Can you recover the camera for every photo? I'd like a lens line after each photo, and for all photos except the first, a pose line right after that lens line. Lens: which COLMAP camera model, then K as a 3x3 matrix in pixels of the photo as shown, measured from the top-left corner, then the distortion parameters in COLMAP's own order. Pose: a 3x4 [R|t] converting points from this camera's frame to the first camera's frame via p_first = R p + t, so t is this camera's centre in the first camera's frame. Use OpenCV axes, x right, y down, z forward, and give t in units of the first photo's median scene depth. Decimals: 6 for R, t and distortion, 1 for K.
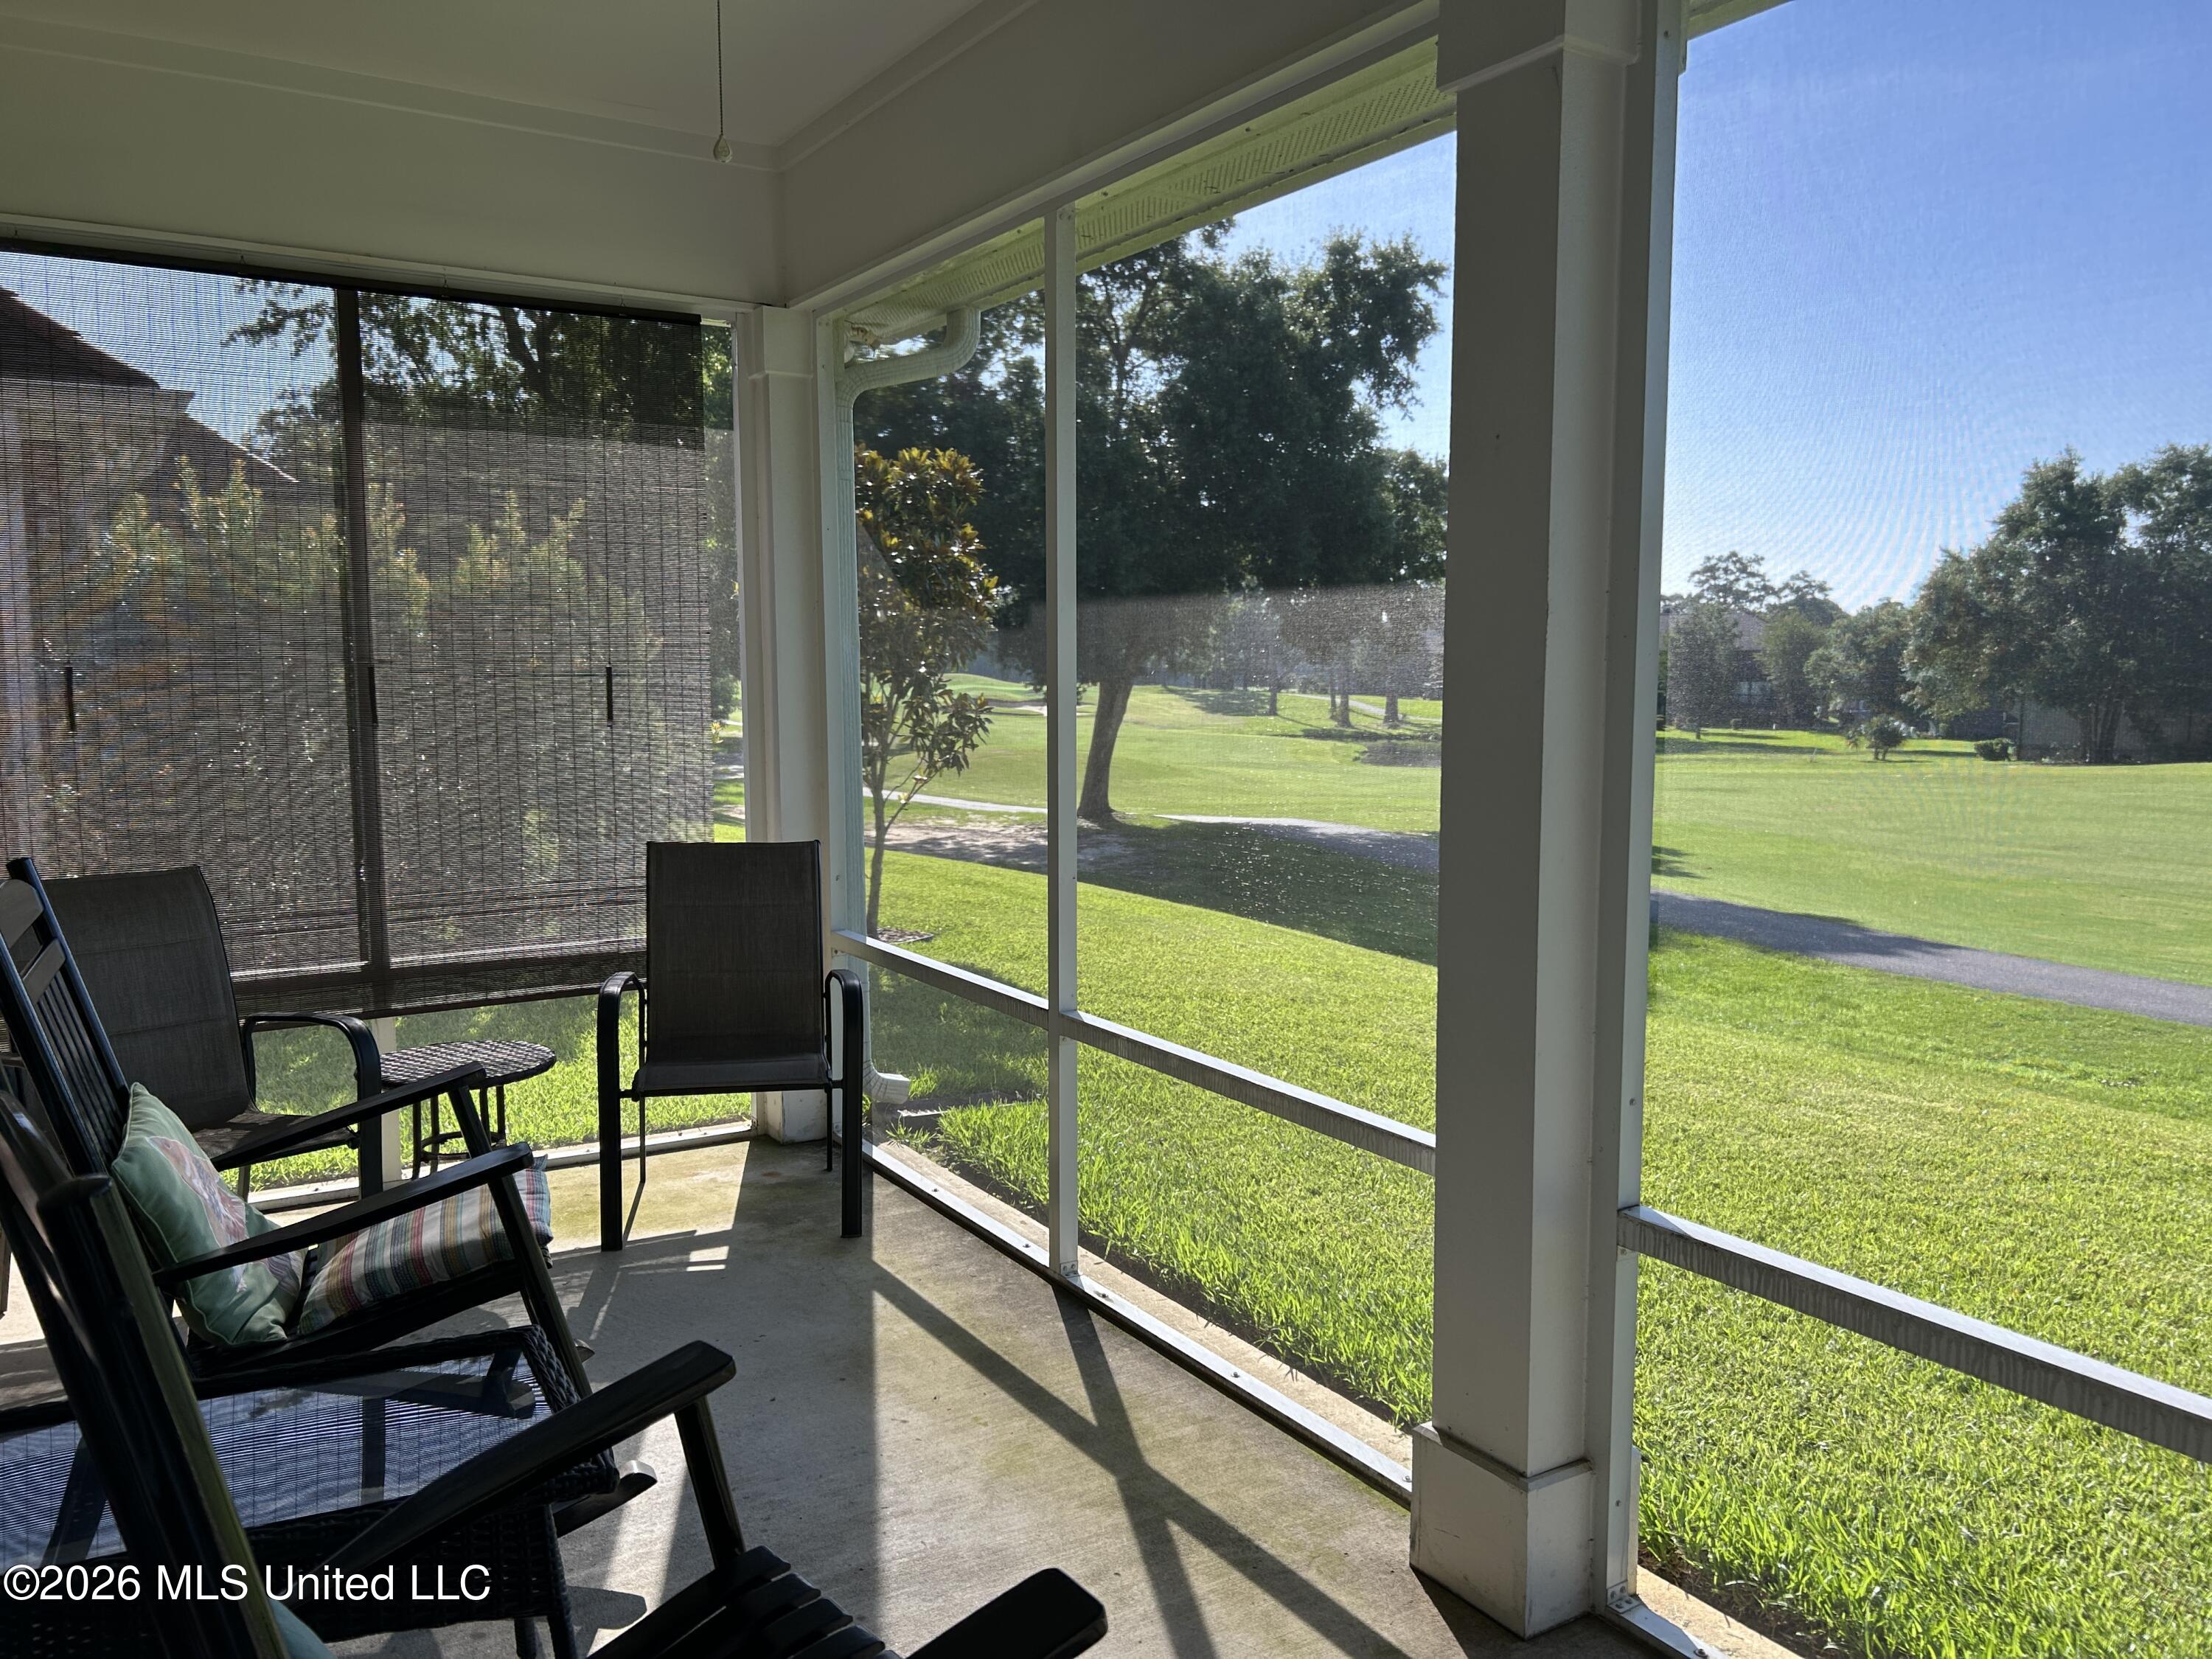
lens RADIAL K [[1668.3, 0, 1105.1], [0, 1668.3, 830.1], [0, 0, 1]] dist [0.008829, 0.013571]
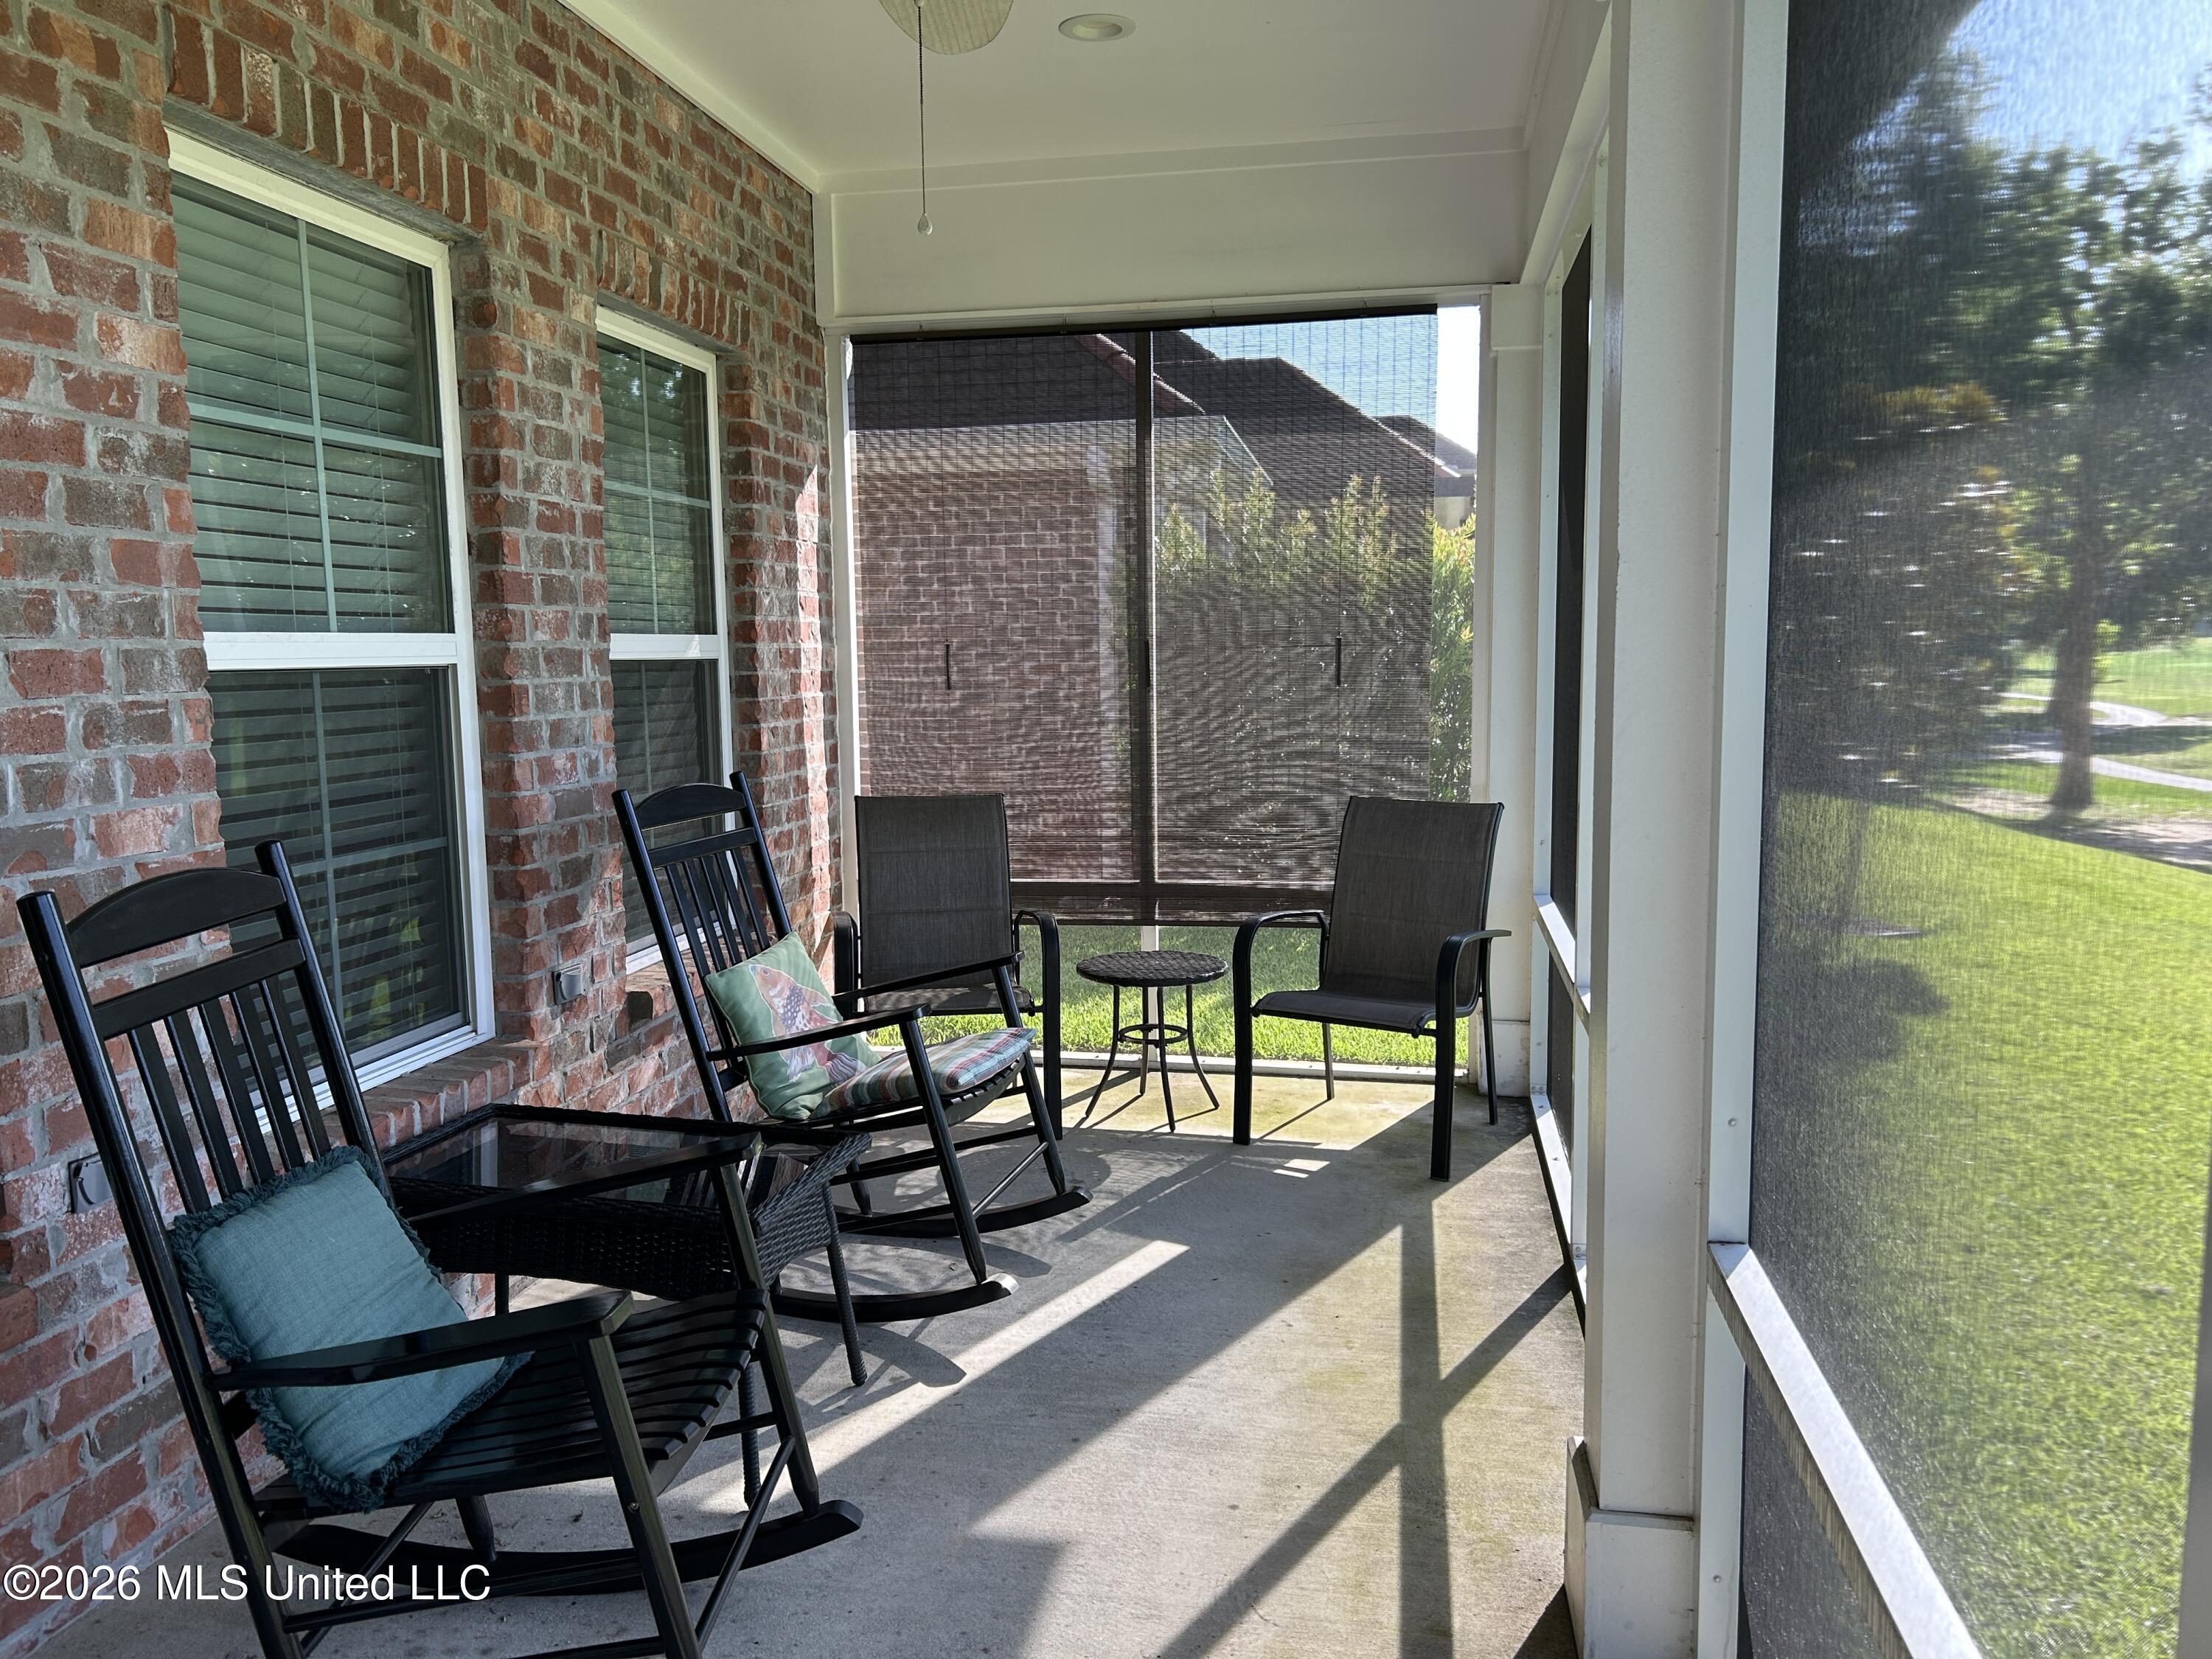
lens RADIAL K [[1668.3, 0, 1103.4], [0, 1668.3, 831.5], [0, 0, 1]] dist [0.008829, 0.013571]
pose [[0.729960, 0.062717, -0.680606, 0.412675], [-0.051779, 0.997994, 0.036429, -0.000931], [0.681525, 0.008650, 0.731744, 0.093775]]
